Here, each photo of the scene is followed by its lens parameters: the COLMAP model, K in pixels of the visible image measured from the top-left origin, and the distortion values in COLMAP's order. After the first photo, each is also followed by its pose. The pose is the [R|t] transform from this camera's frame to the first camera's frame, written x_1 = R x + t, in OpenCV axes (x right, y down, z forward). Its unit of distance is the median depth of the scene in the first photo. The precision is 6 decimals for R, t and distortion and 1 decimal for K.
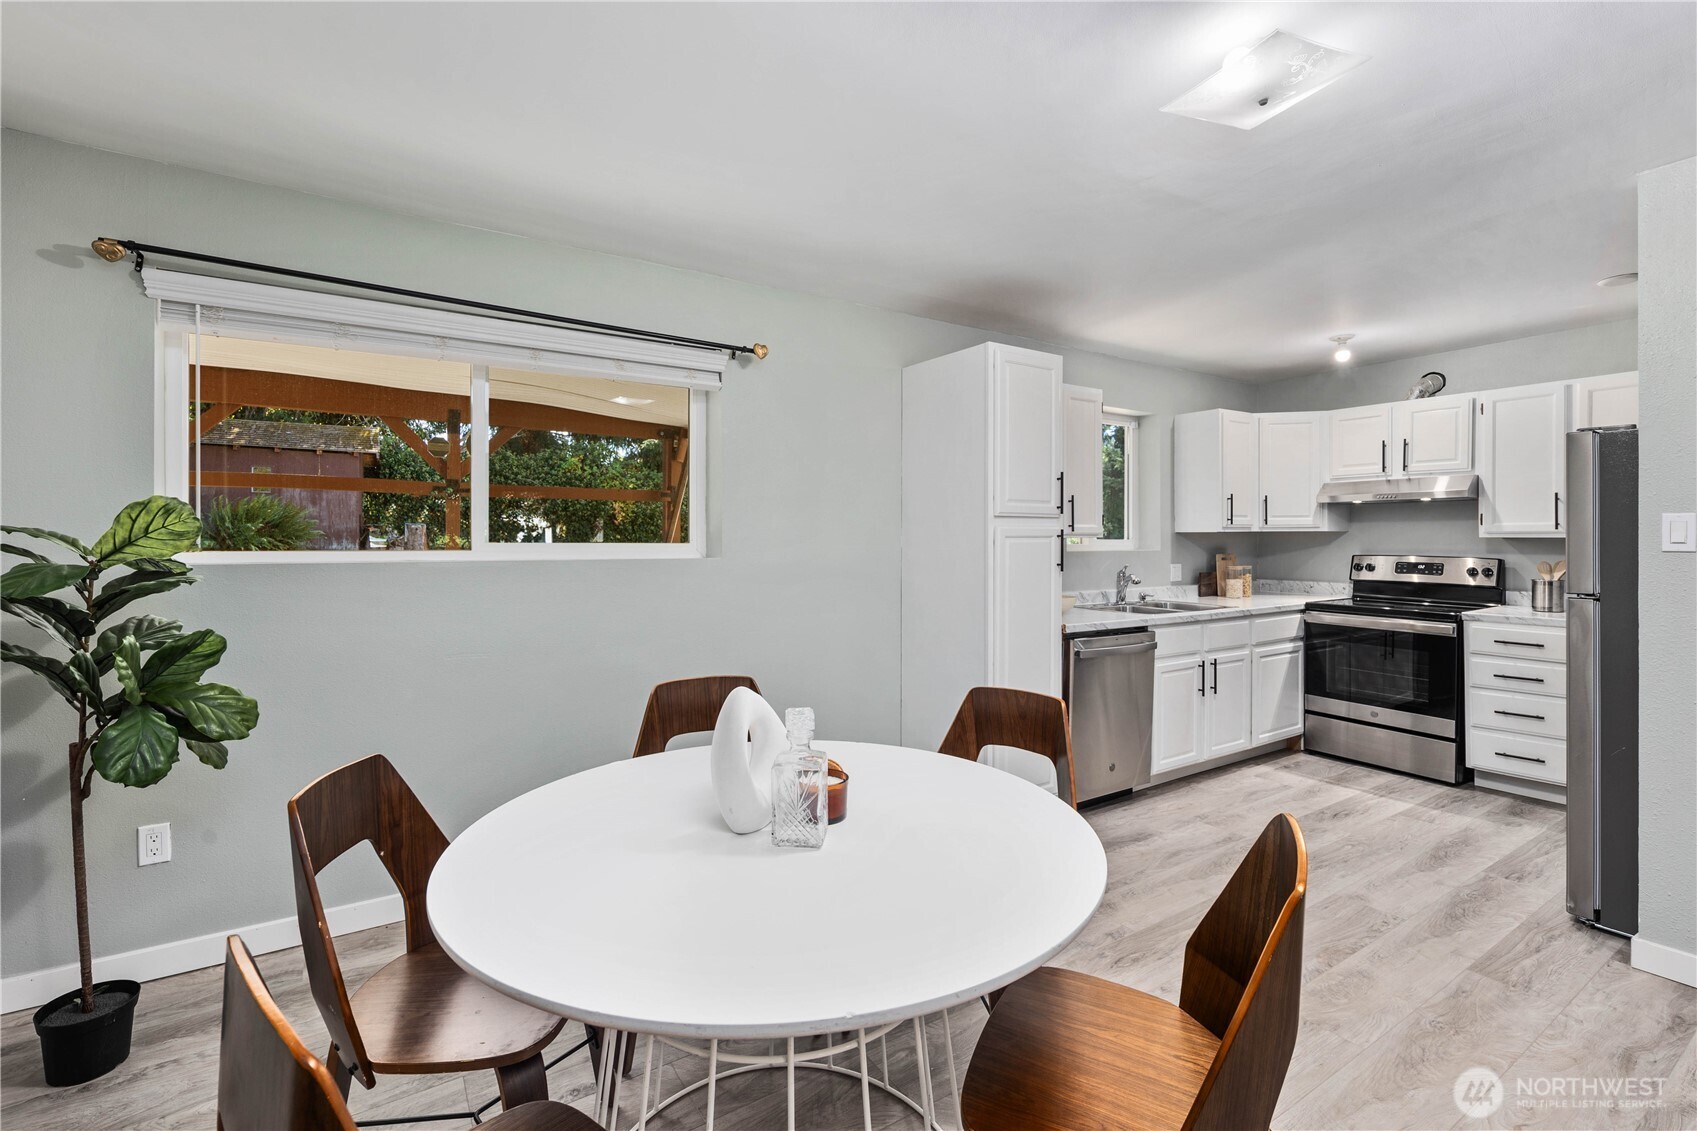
lens RADIAL K [[748.9, 0, 844.9], [0, 748.9, 540.0], [0, 0, 1]] dist [0.002029, -0.000509]
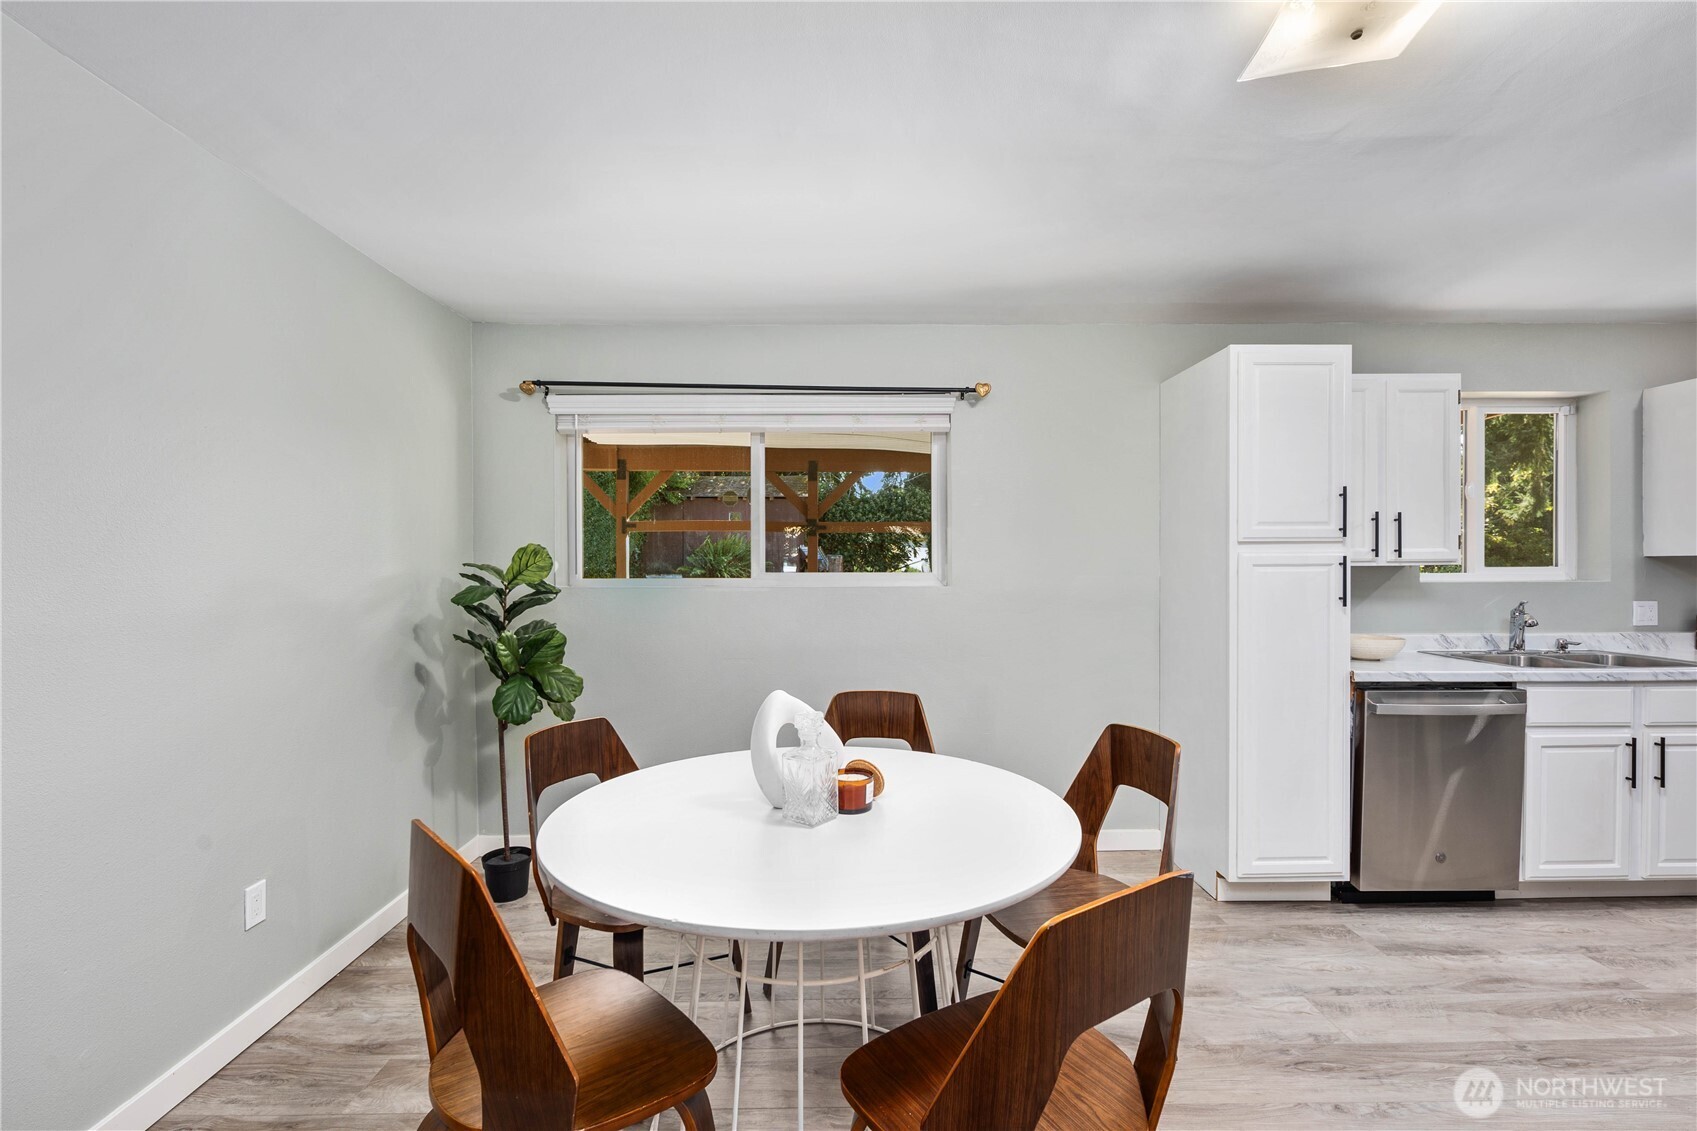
lens RADIAL K [[755.8, 0, 843.7], [0, 755.8, 571.5], [0, 0, 1]] dist [-0.000685, -0.000517]
pose [[0.848635, -0.000775, -0.528978, 0.218872], [0.003359, 0.999987, 0.003923, -0.001756], [0.528968, -0.005106, 0.848627, -0.001565]]
